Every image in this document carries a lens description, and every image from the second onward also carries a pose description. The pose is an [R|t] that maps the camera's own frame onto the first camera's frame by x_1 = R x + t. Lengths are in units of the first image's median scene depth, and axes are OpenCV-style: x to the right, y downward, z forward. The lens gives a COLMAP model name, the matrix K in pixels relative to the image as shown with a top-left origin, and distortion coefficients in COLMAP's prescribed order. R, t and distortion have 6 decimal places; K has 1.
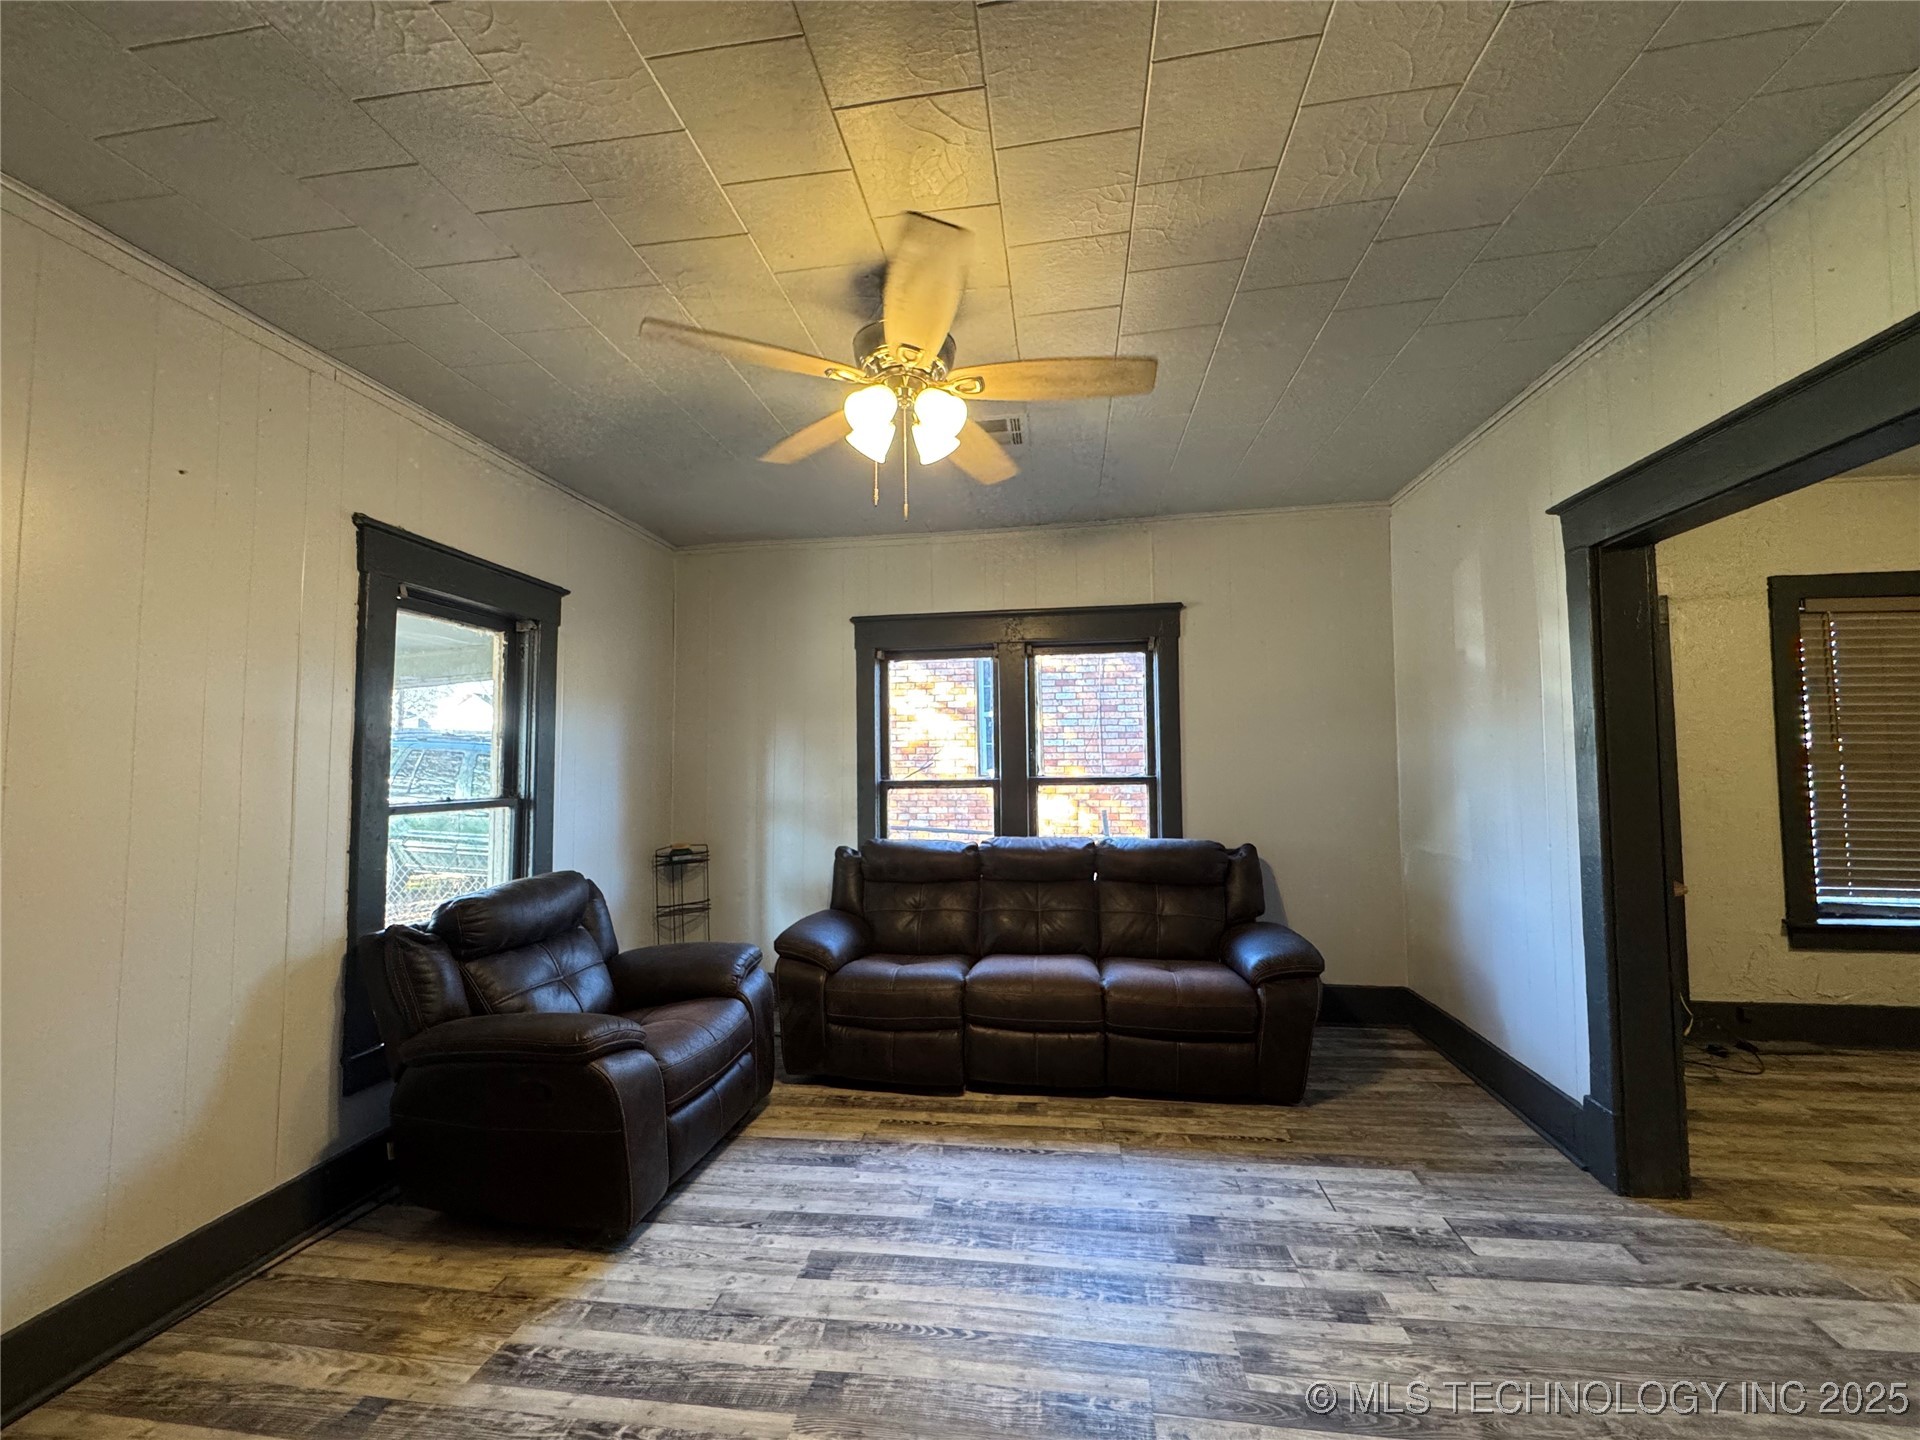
lens RADIAL K [[764.8, 0, 957.7], [0, 764.8, 721.2], [0, 0, 1]] dist [-0.005307, 0.001024]
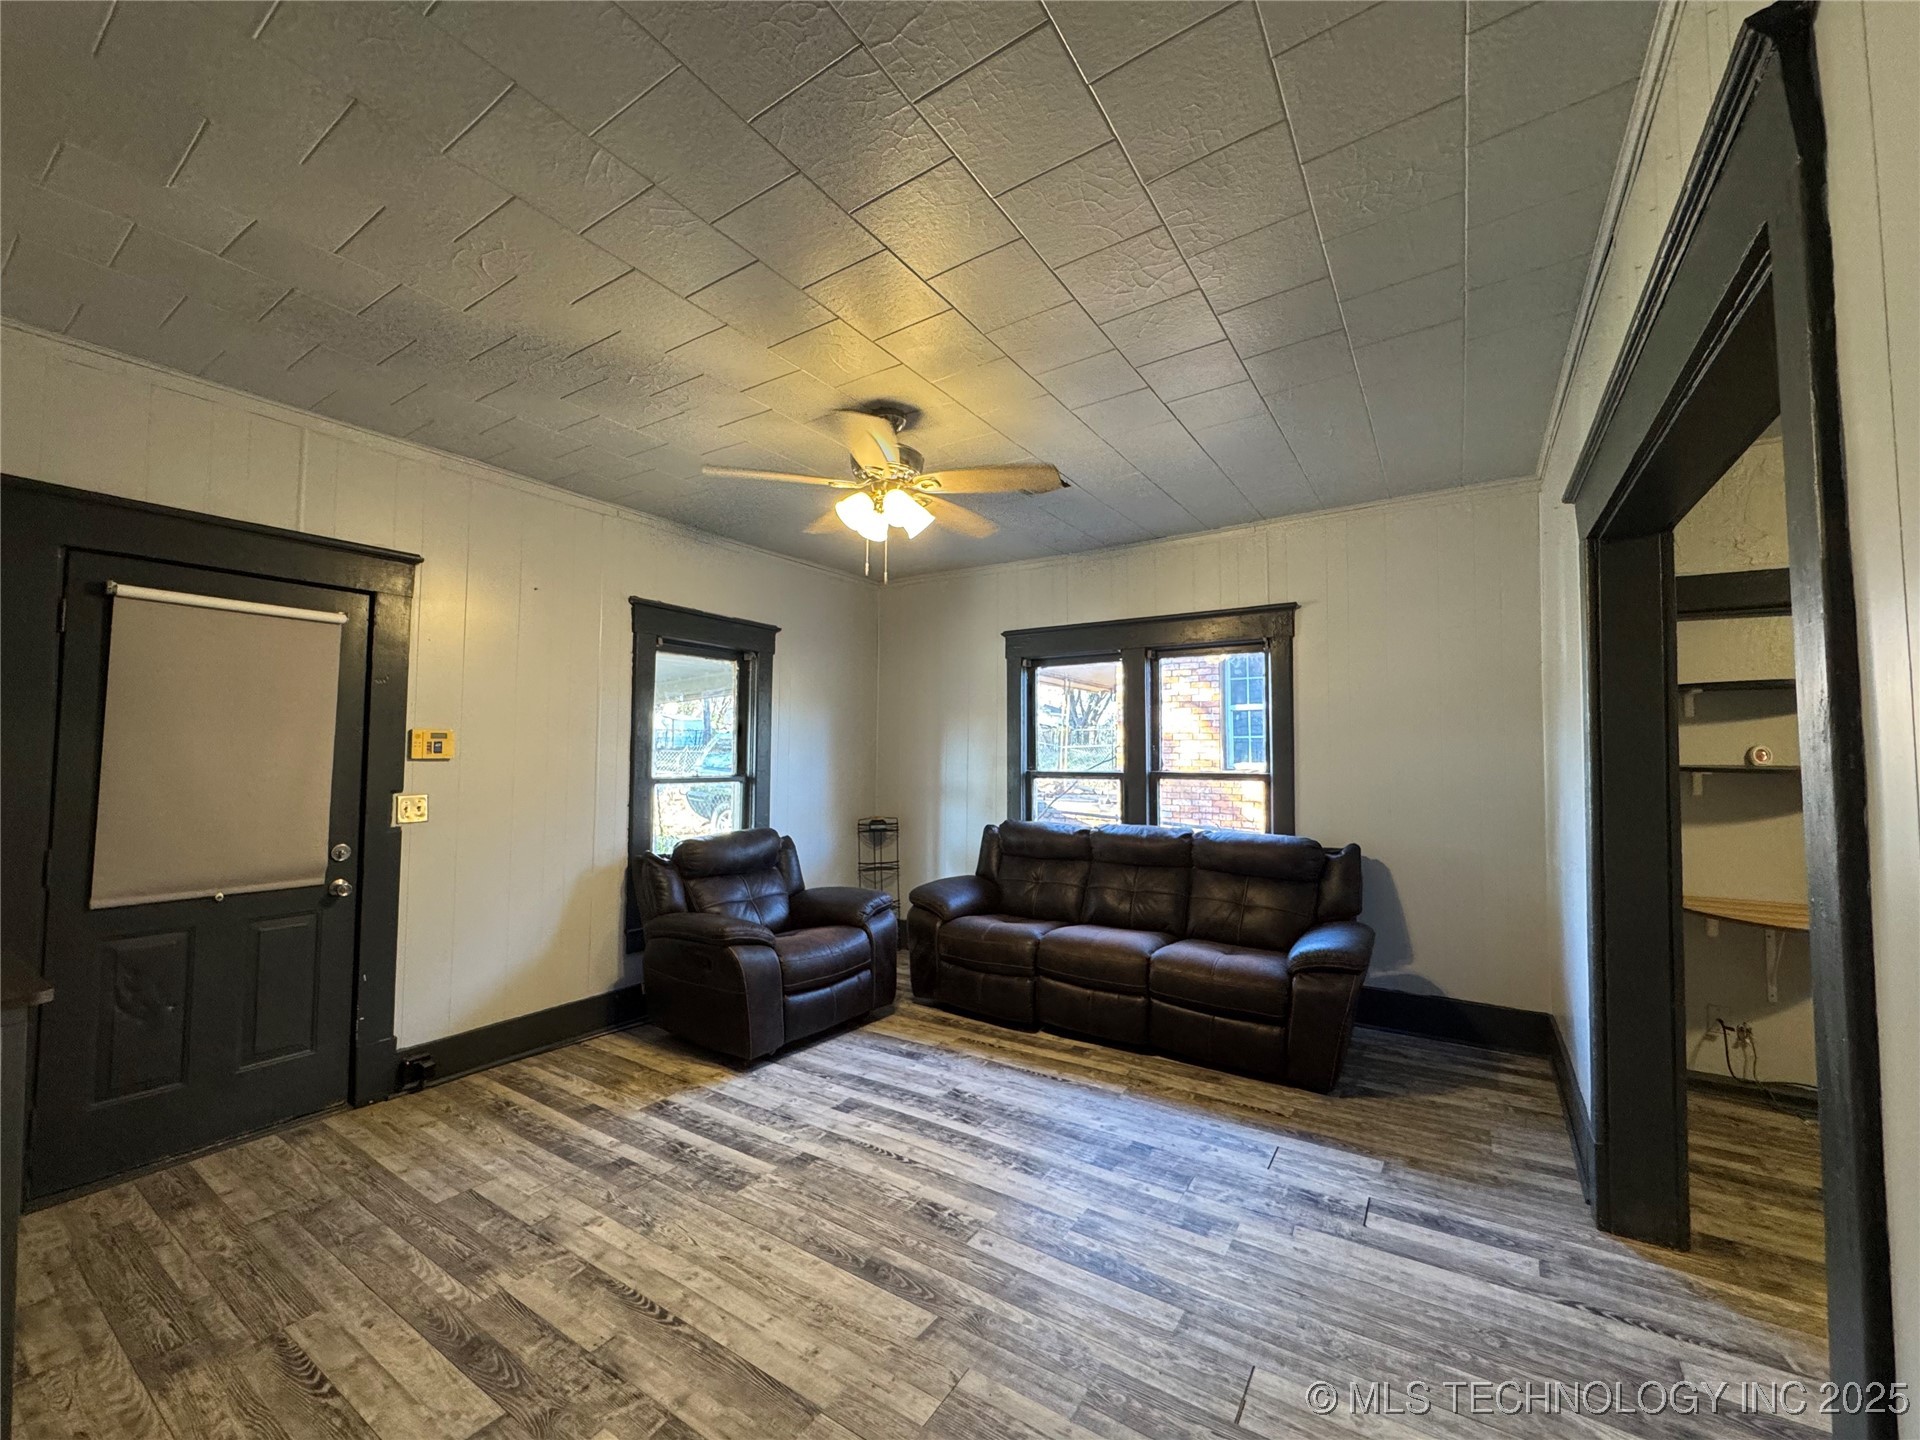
lens RADIAL K [[764.8, 0, 958.5], [0, 764.8, 721.4], [0, 0, 1]] dist [-0.005307, 0.001024]
pose [[0.905303, -0.001204, -0.424765, 0.501574], [0.007458, 0.999887, 0.013060, -0.022783], [0.424701, -0.014991, 0.905209, -0.165815]]
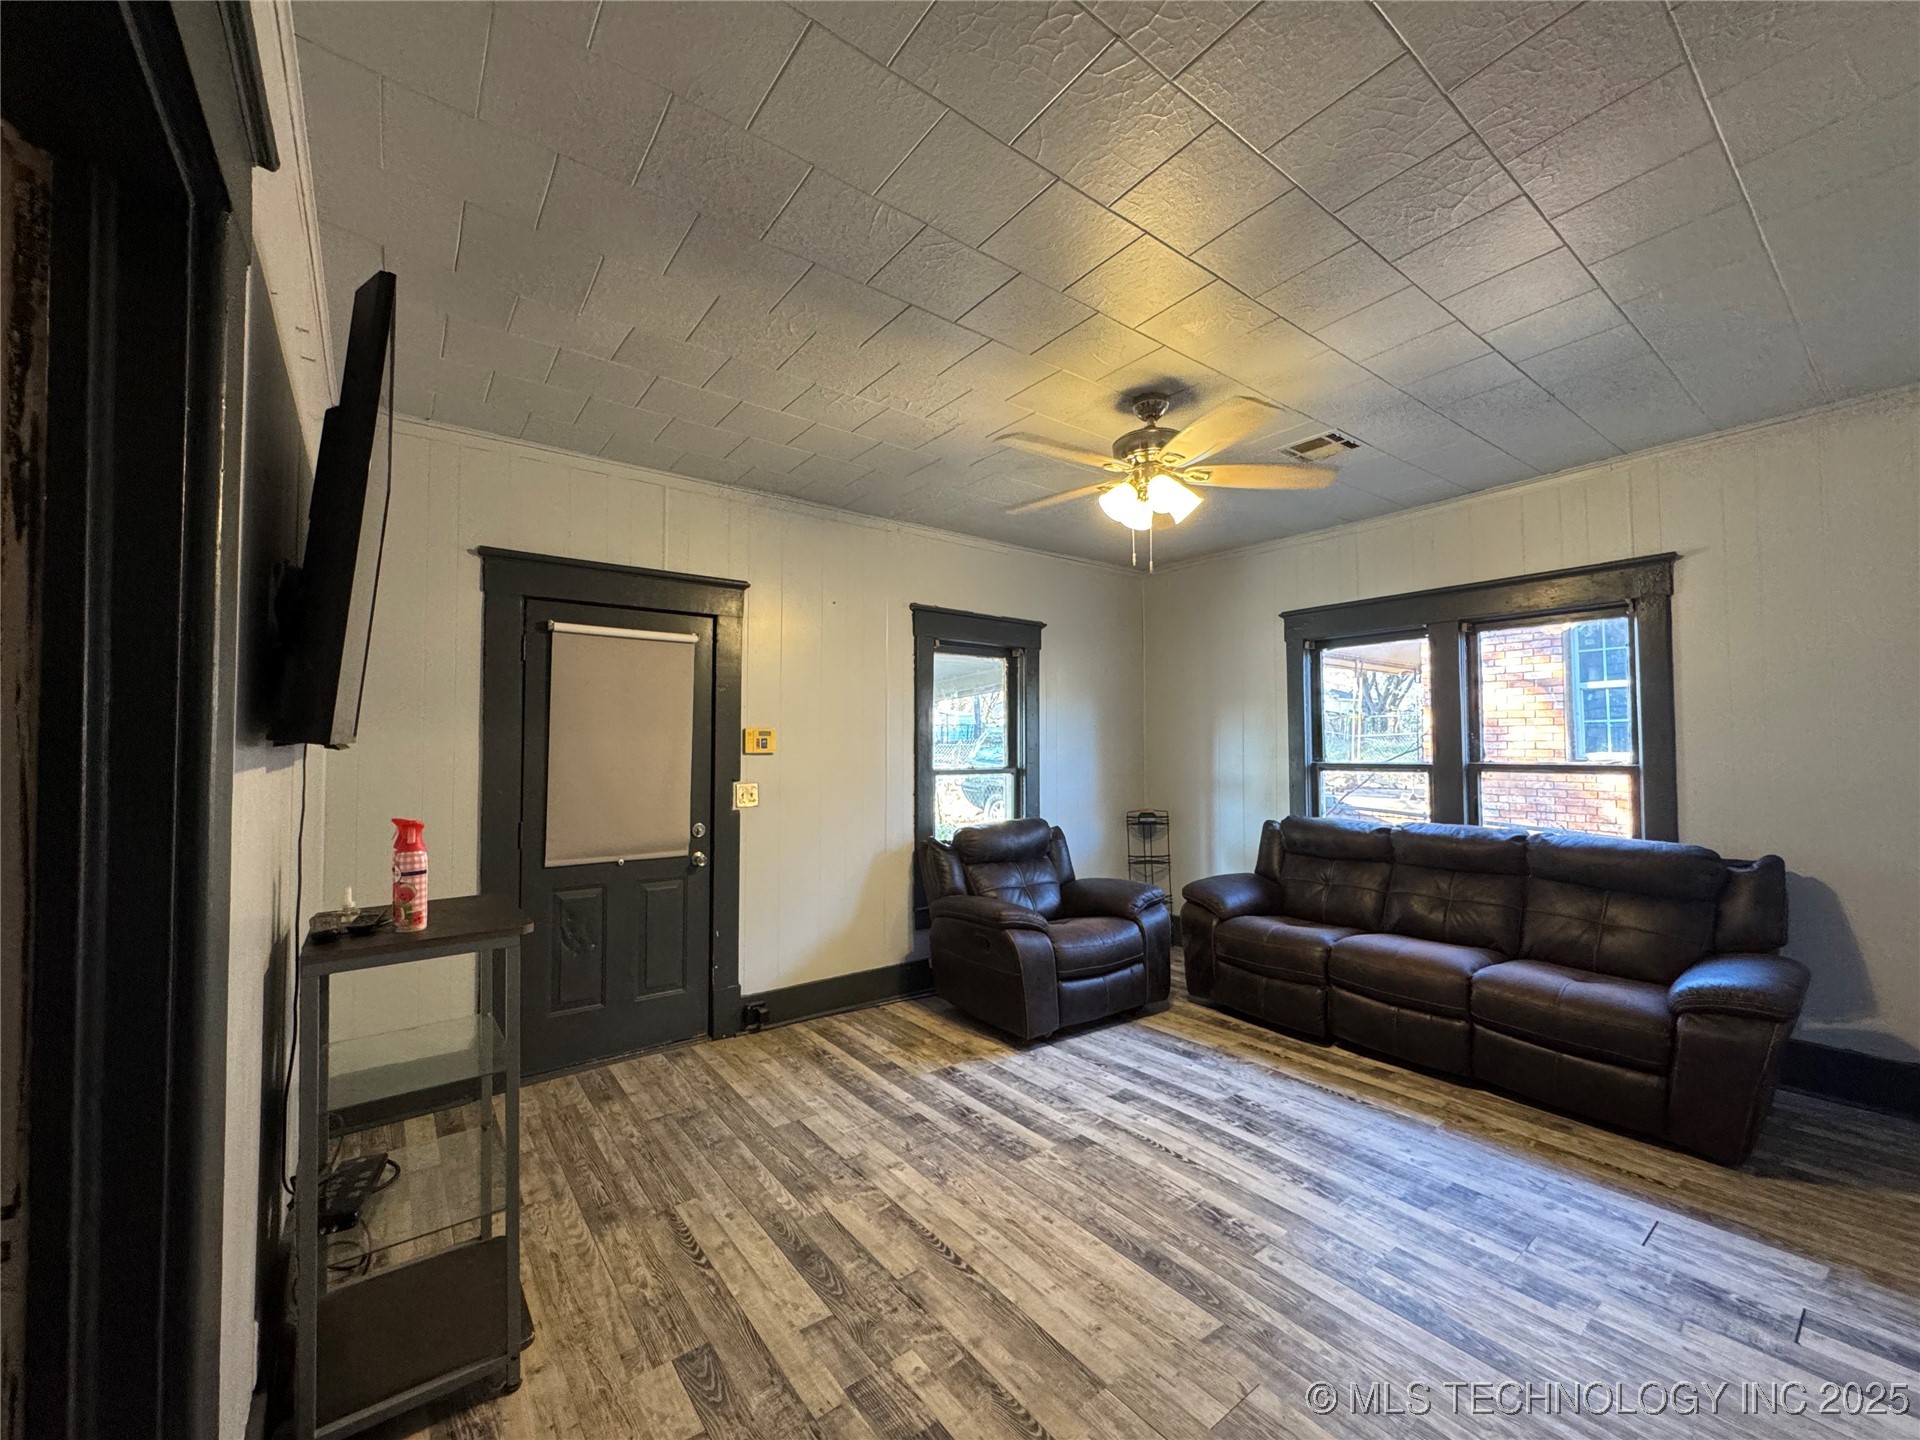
lens RADIAL K [[764.8, 0, 958.6], [0, 764.8, 720.7], [0, 0, 1]] dist [-0.005307, 0.001024]
pose [[0.710017, -0.013491, -0.704056, 0.504768], [0.034185, 0.999298, 0.015327, -0.023844], [0.703355, -0.034951, 0.709979, -0.179639]]
